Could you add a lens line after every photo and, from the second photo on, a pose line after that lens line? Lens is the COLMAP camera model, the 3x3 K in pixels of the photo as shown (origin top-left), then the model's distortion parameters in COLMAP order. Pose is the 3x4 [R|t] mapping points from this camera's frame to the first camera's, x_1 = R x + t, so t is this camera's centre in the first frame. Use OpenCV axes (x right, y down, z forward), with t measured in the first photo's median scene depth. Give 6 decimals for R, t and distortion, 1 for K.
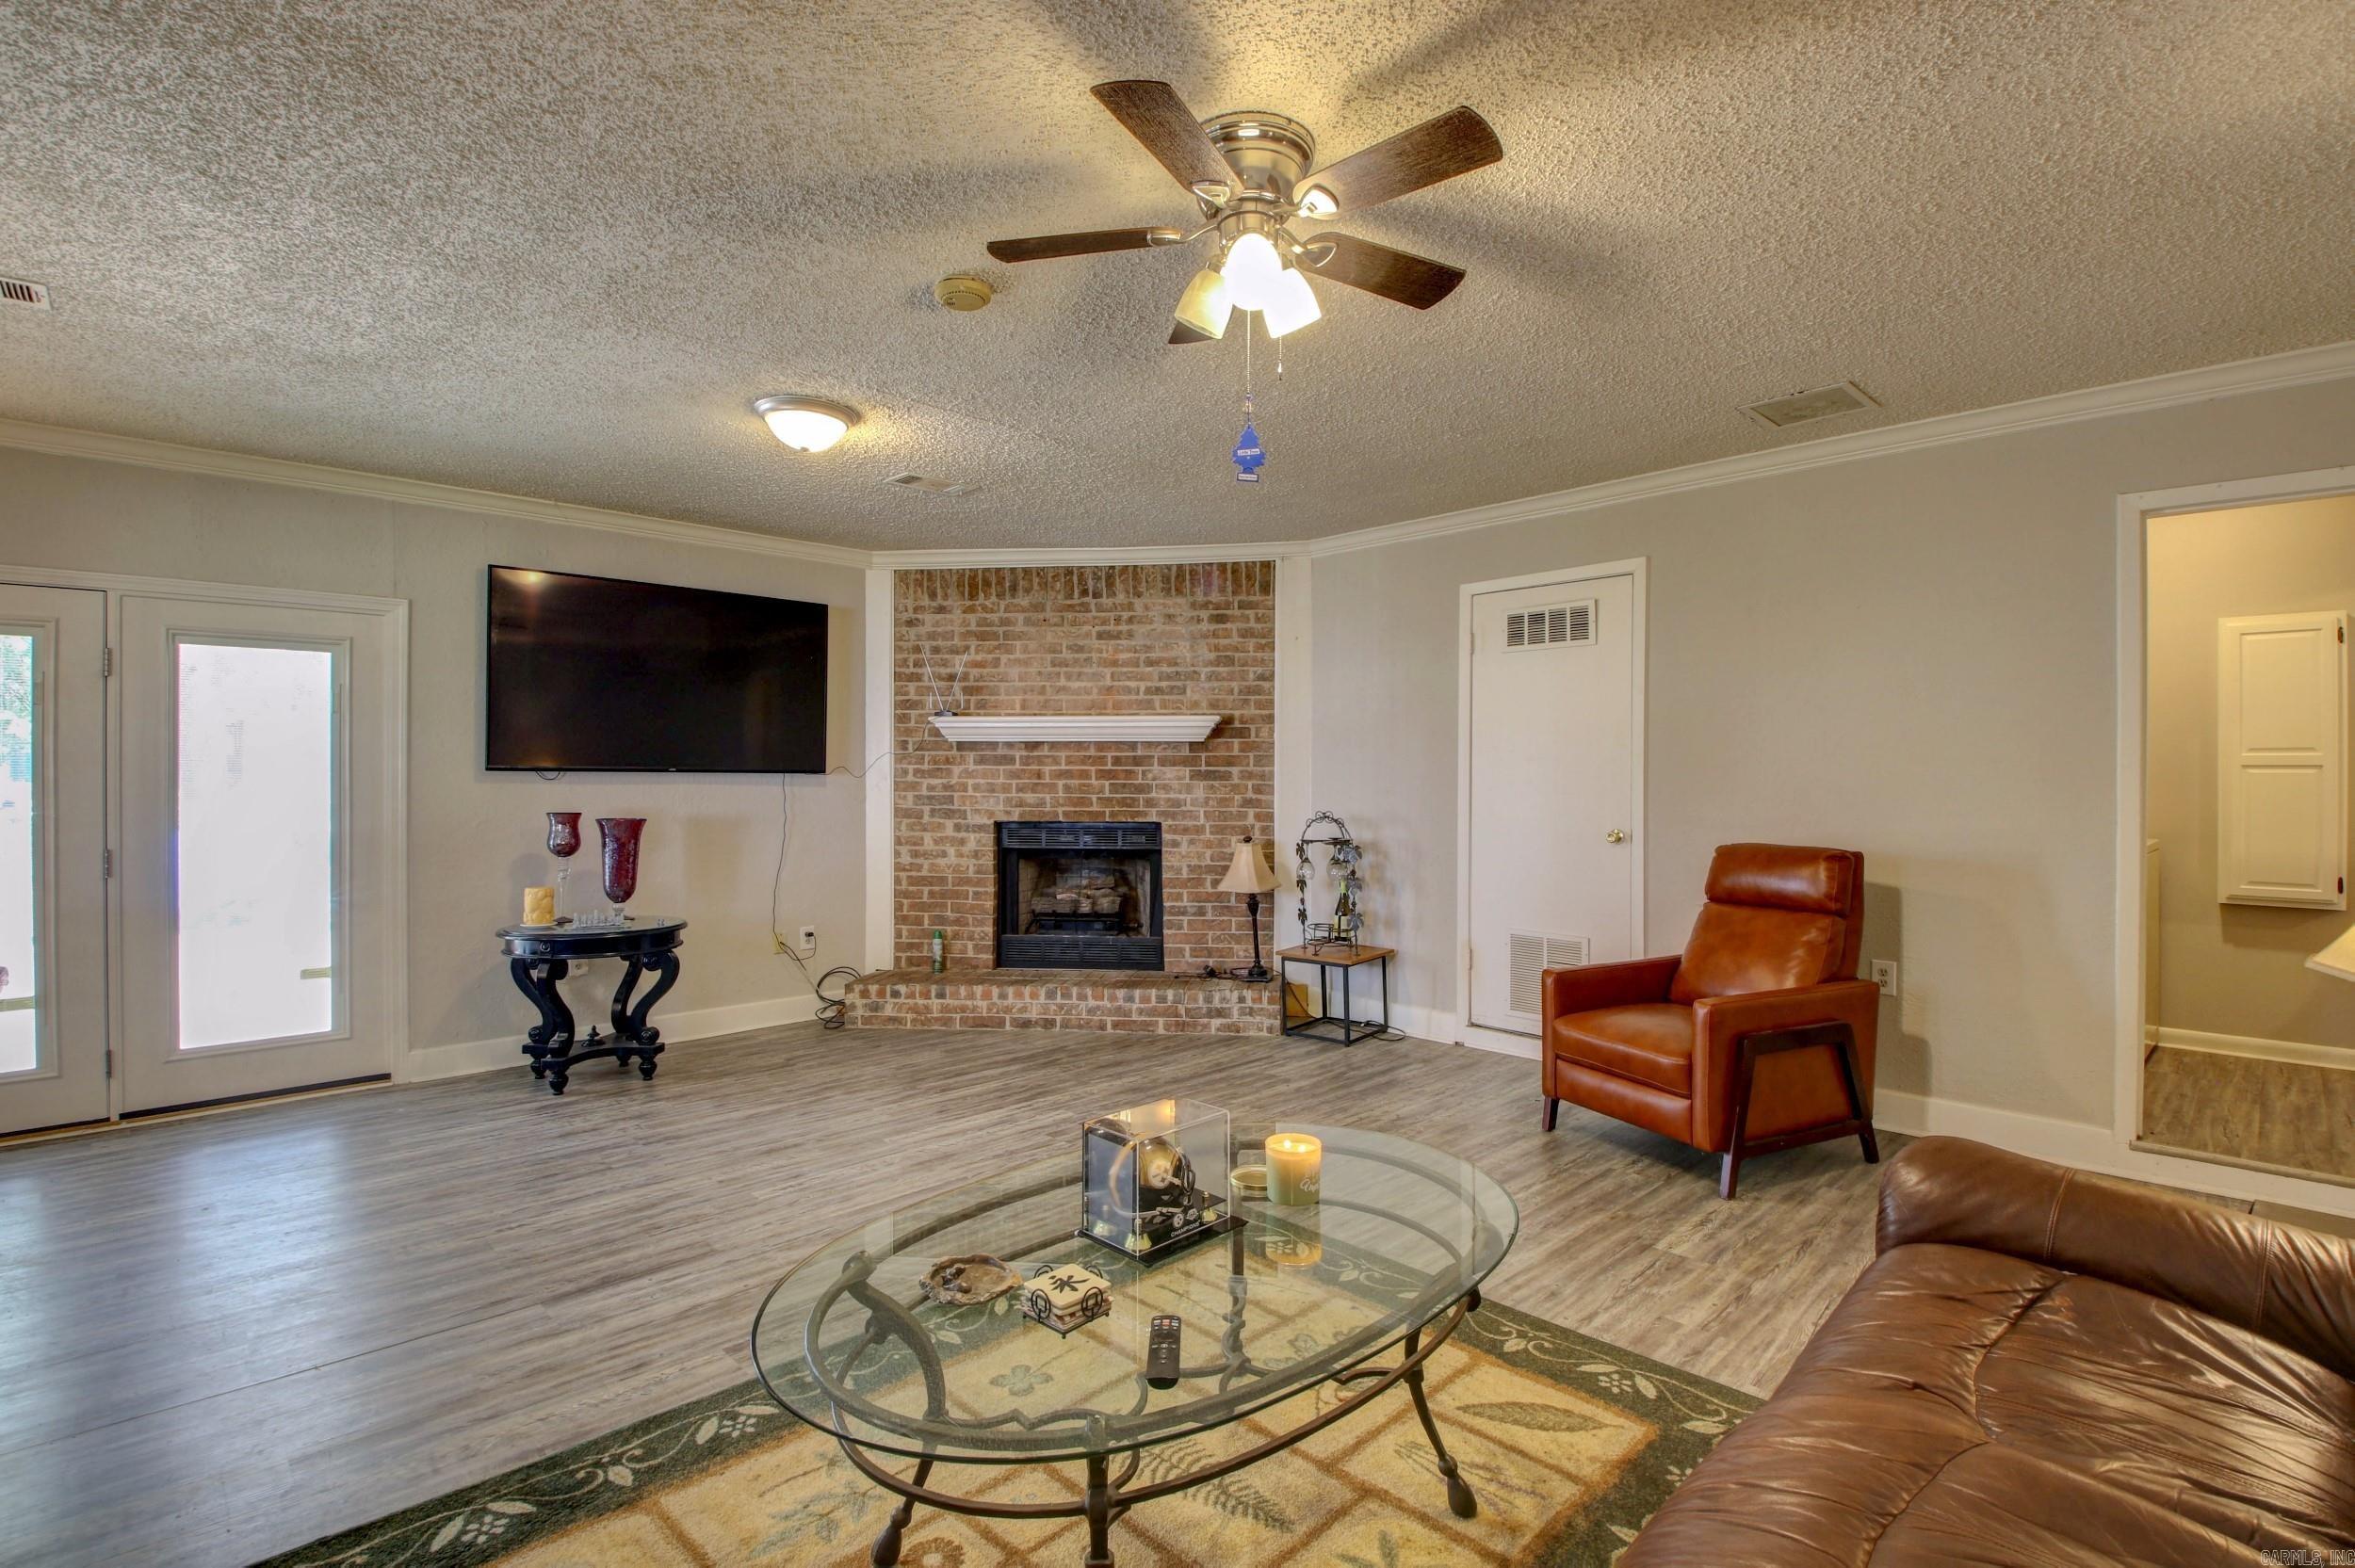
lens RADIAL K [[1099.4, 0, 1177.2], [0, 1099.4, 777.7], [0, 0, 1]] dist [0.017964, -0.025388]
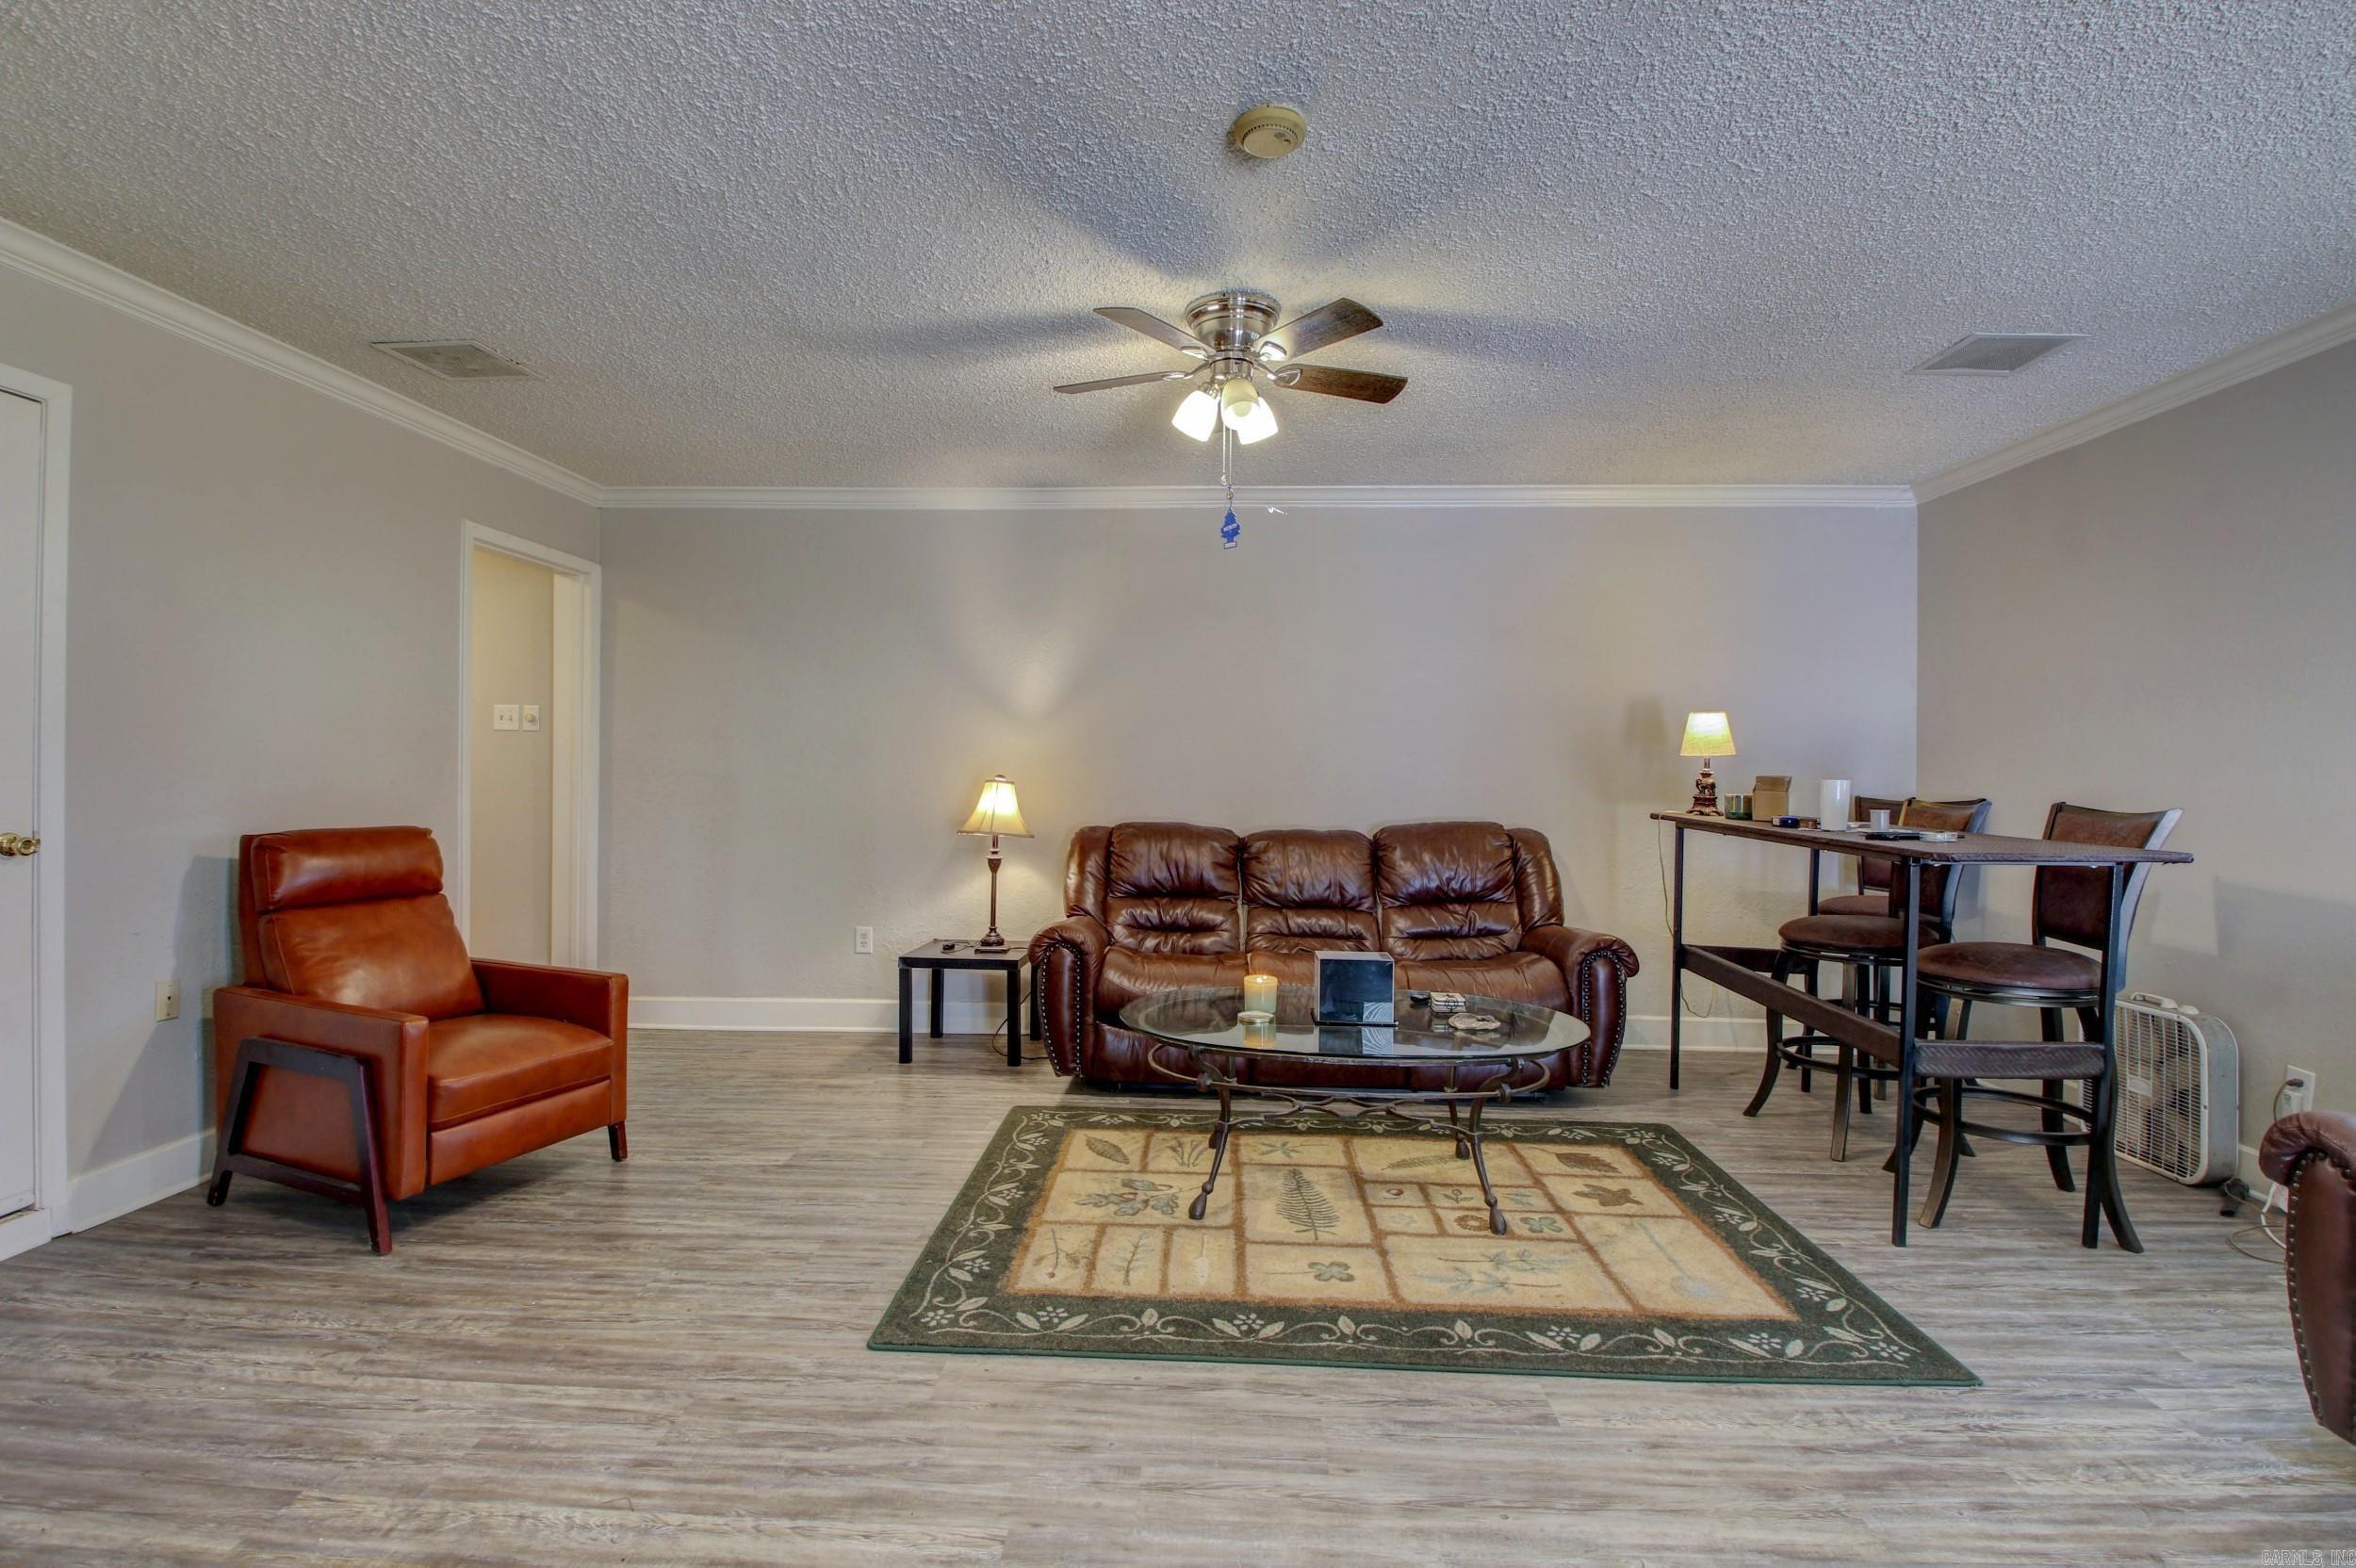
lens RADIAL K [[1112.1, 0, 1180.9], [0, 1112.1, 777.2], [0, 0, 1]] dist [0.016807, -0.027782]
pose [[-0.682169, -0.014401, 0.731053, -0.344979], [-0.009835, 0.999896, 0.010519, 0.003520], [-0.731128, -0.000014, -0.682240, 0.744501]]
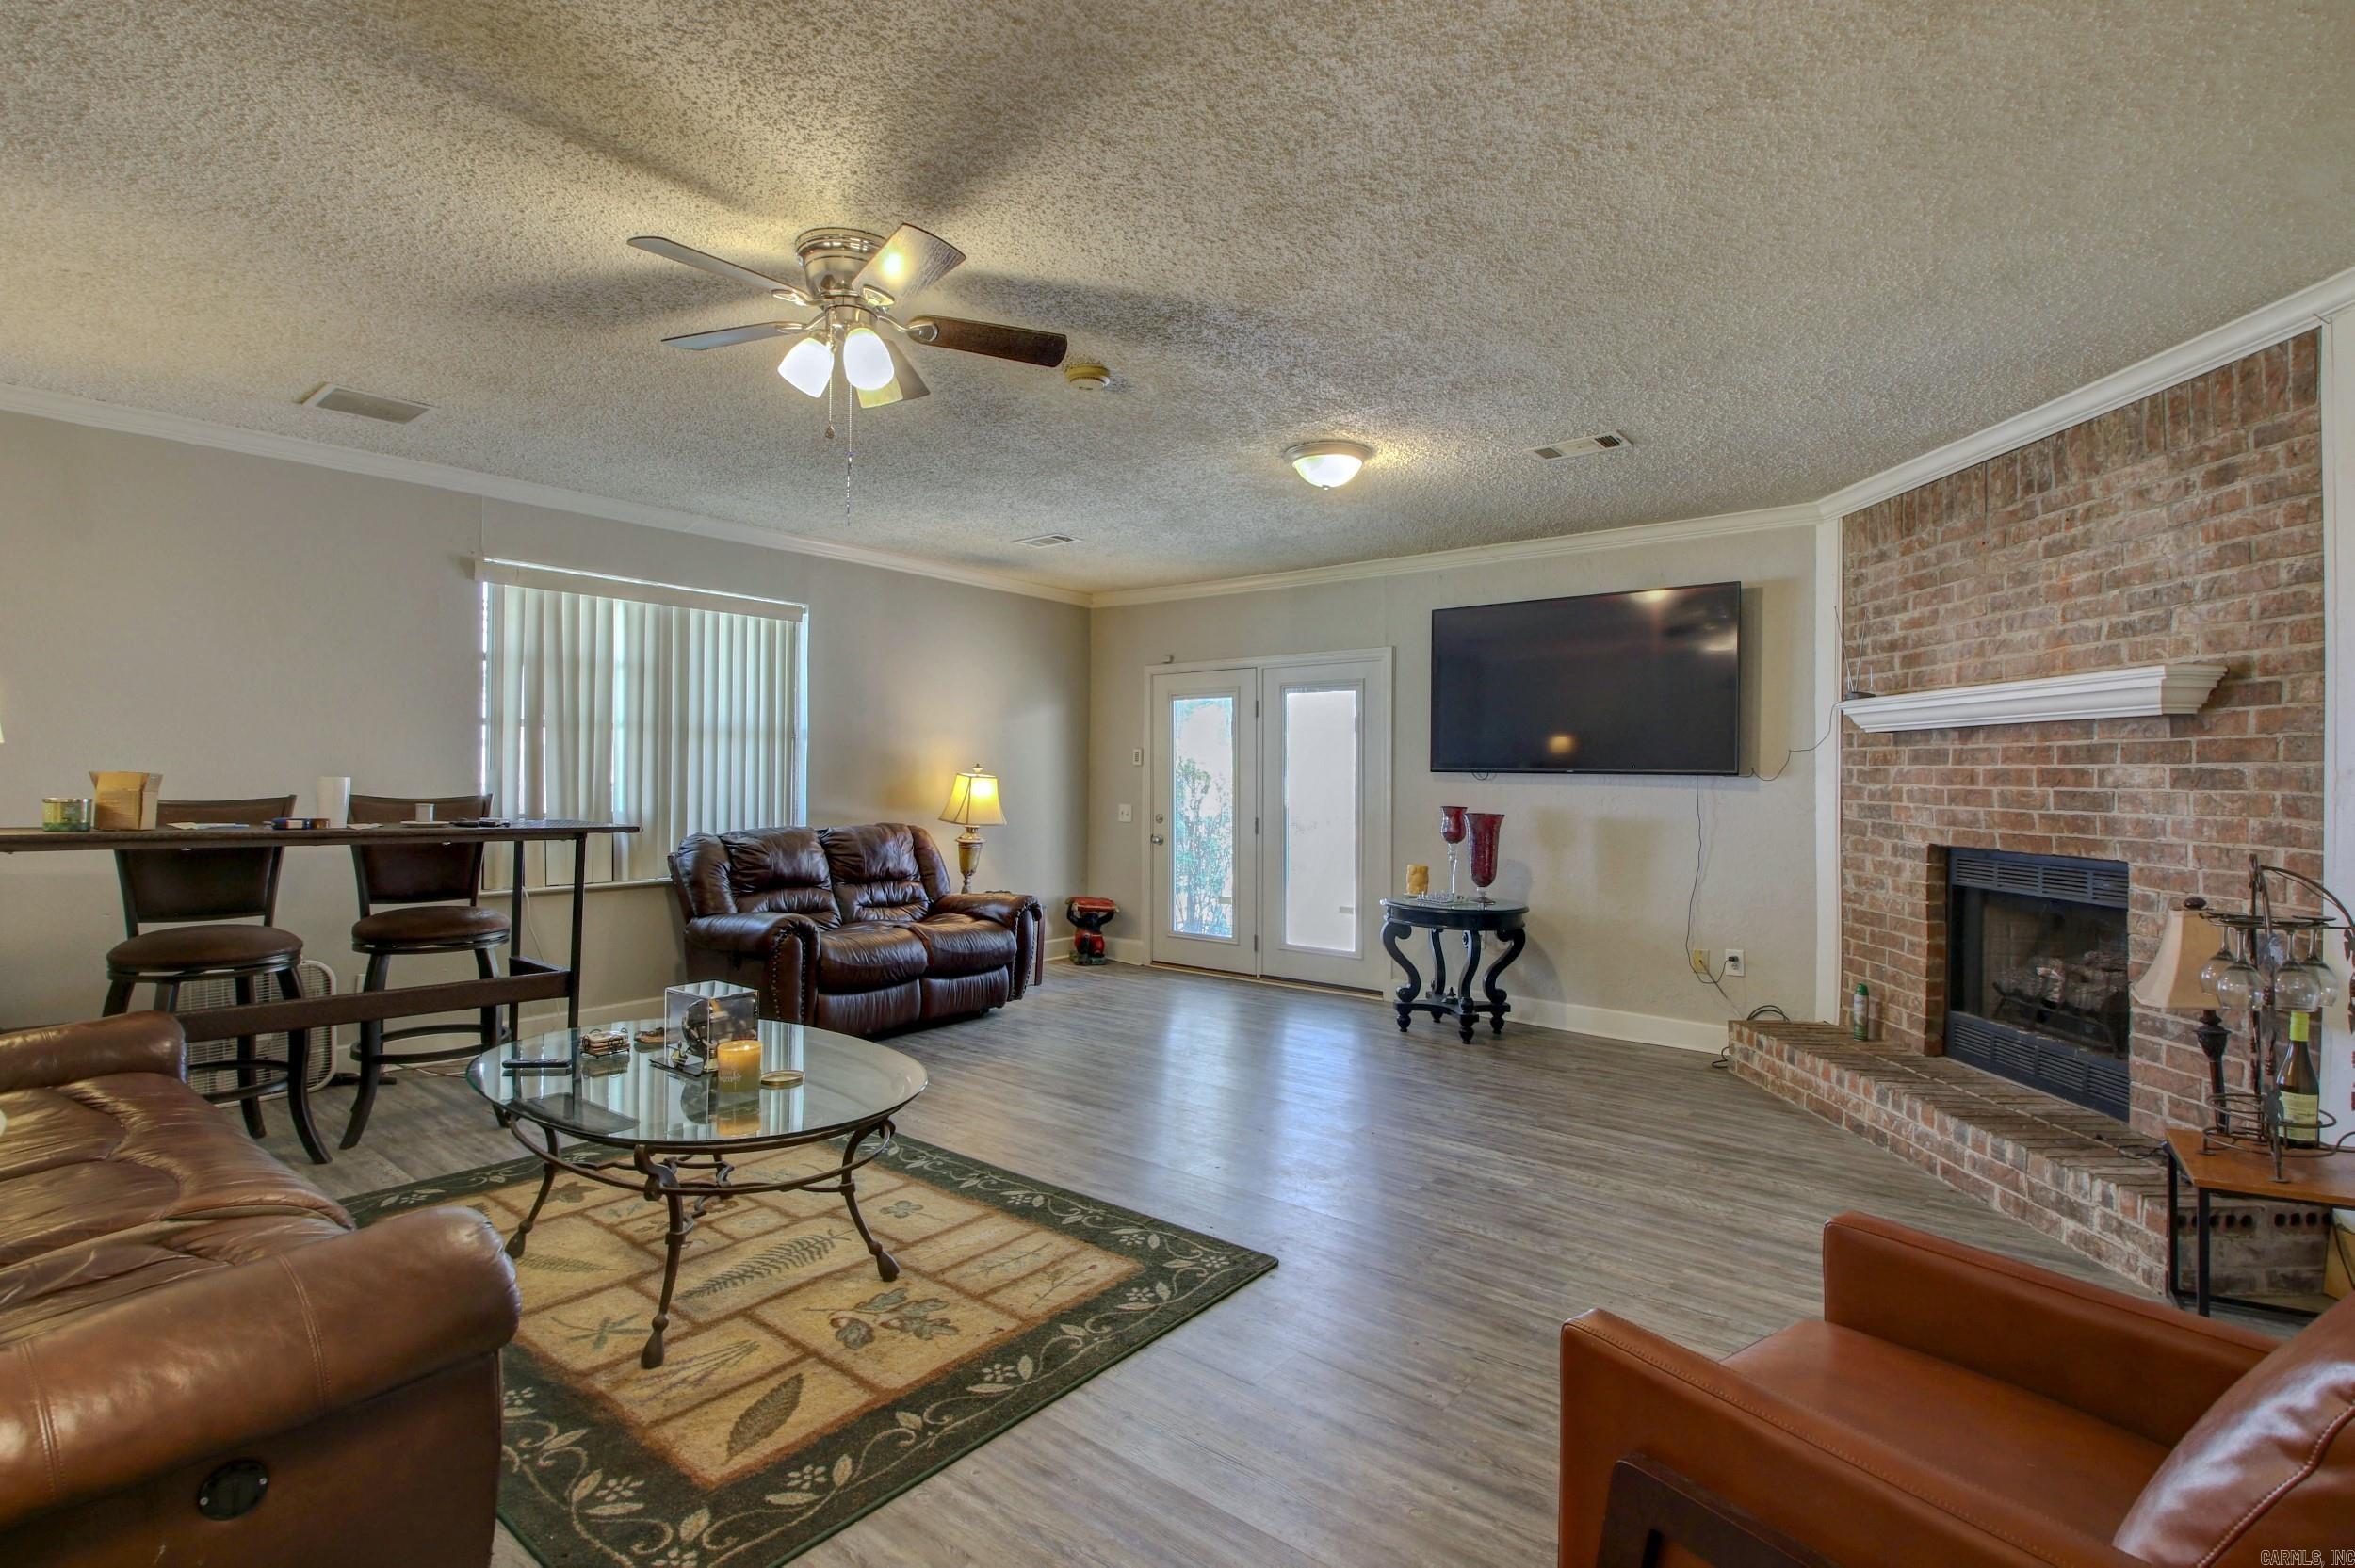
lens RADIAL K [[1111.5, 0, 1180.4], [0, 1111.5, 777.2], [0, 0, 1]] dist [0.016807, -0.027782]
pose [[0.118901, 0.000299, -0.992906, 0.492593], [-0.011833, 0.999929, -0.001116, 0.003489], [0.992836, 0.011882, 0.118896, 0.452251]]
